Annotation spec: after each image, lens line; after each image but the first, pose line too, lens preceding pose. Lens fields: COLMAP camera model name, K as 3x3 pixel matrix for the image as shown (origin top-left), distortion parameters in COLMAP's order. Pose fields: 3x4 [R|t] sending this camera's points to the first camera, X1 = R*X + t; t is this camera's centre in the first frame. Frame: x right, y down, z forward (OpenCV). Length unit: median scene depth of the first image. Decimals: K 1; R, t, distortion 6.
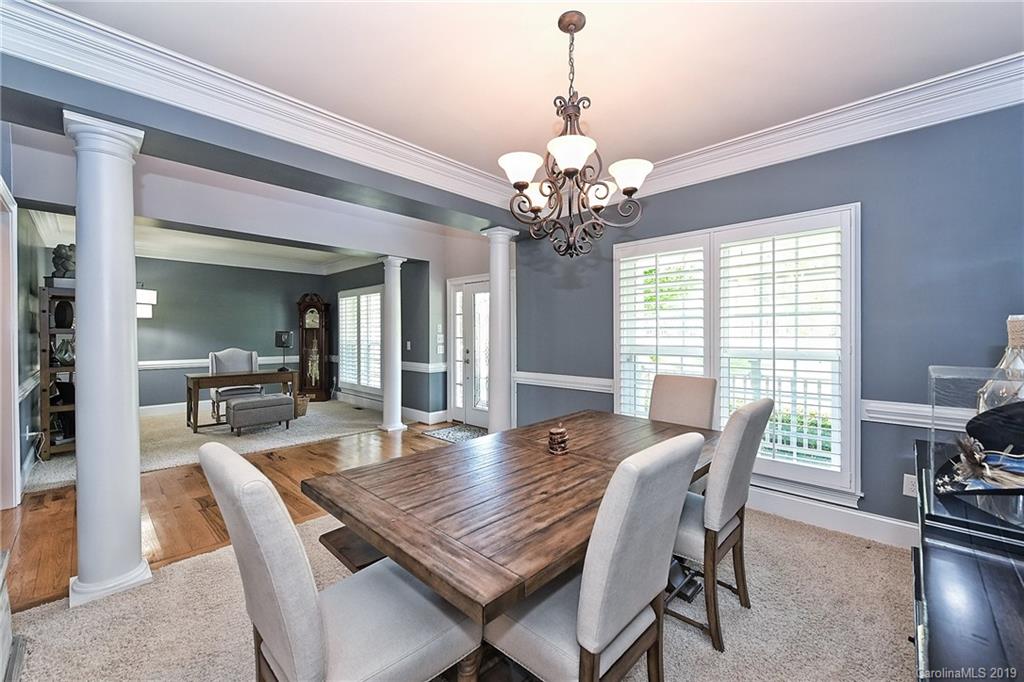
lens RADIAL K [[410.9, 0, 512.4], [0, 410.9, 337.8], [0, 0, 1]] dist [0.000139, 0.000008]
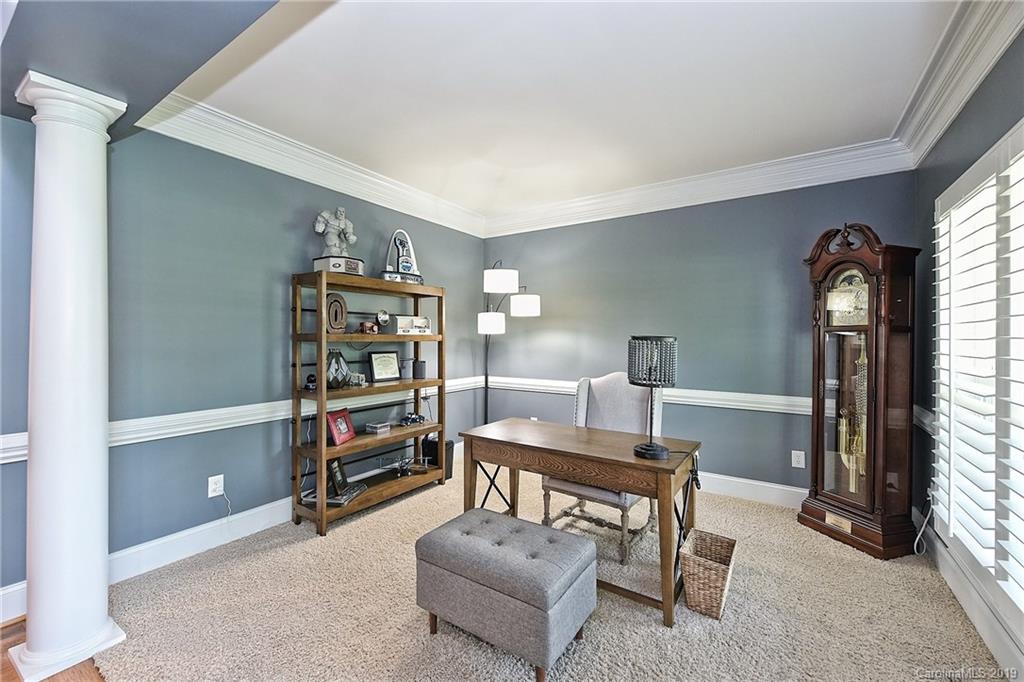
lens RADIAL K [[418.8, 0, 506.1], [0, 418.8, 332.4], [0, 0, 1]] dist [0.002061, -0.000054]
pose [[0.171387, -0.002792, -0.985200, -0.188465], [-0.010146, 0.999938, -0.004599, -0.014148], [0.985152, 0.010784, 0.171348, 0.656397]]
